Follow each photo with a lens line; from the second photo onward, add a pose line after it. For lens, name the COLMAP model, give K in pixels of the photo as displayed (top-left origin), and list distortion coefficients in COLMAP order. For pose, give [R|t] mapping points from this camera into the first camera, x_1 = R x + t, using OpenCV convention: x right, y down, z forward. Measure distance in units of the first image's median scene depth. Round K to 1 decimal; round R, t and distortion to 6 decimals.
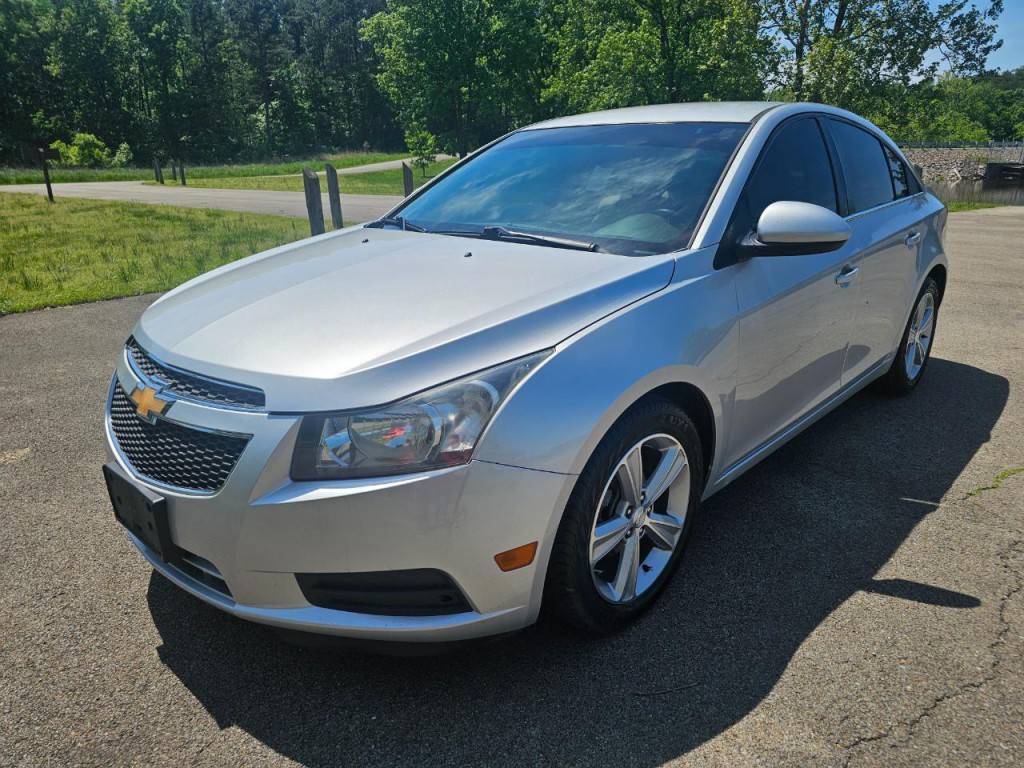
lens RADIAL K [[687.6, 0, 517.9], [0, 687.6, 384.5], [0, 0, 1]] dist [0.054031, -0.041542]
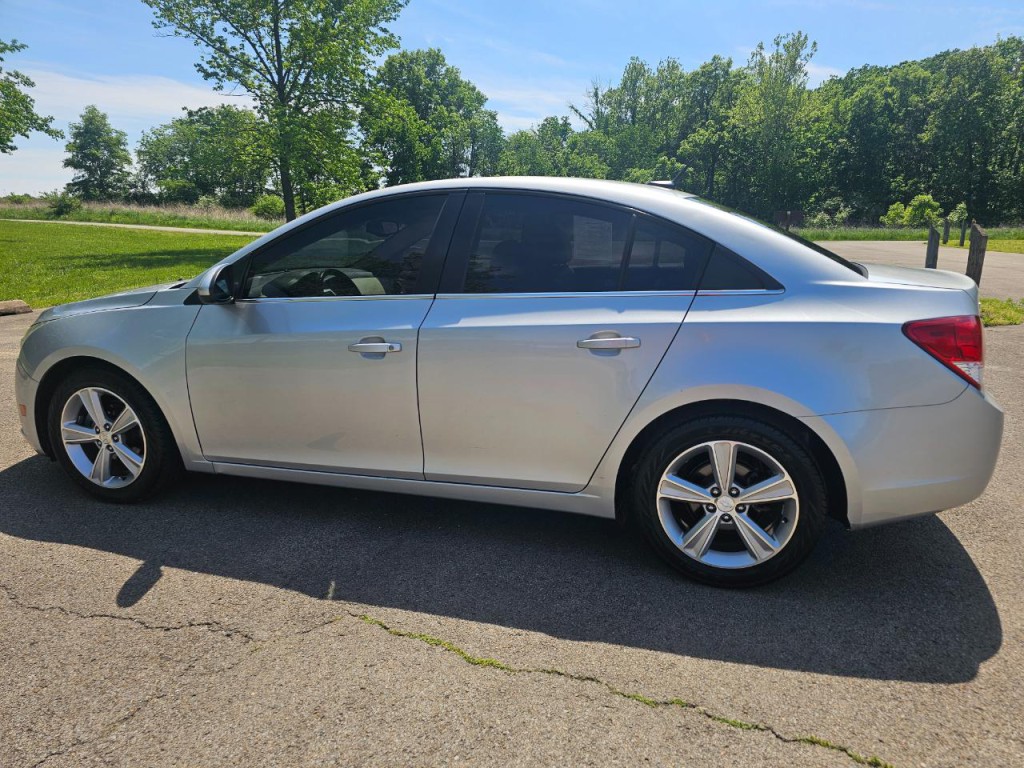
lens RADIAL K [[687.6, 0, 521.2], [0, 687.6, 387.6], [0, 0, 1]] dist [0.054031, -0.041542]
pose [[0.450772, 0.217959, -0.865620, 0.088980], [-0.281359, 0.954993, 0.093946, -0.015717], [0.847138, 0.201202, 0.491808, 0.043136]]
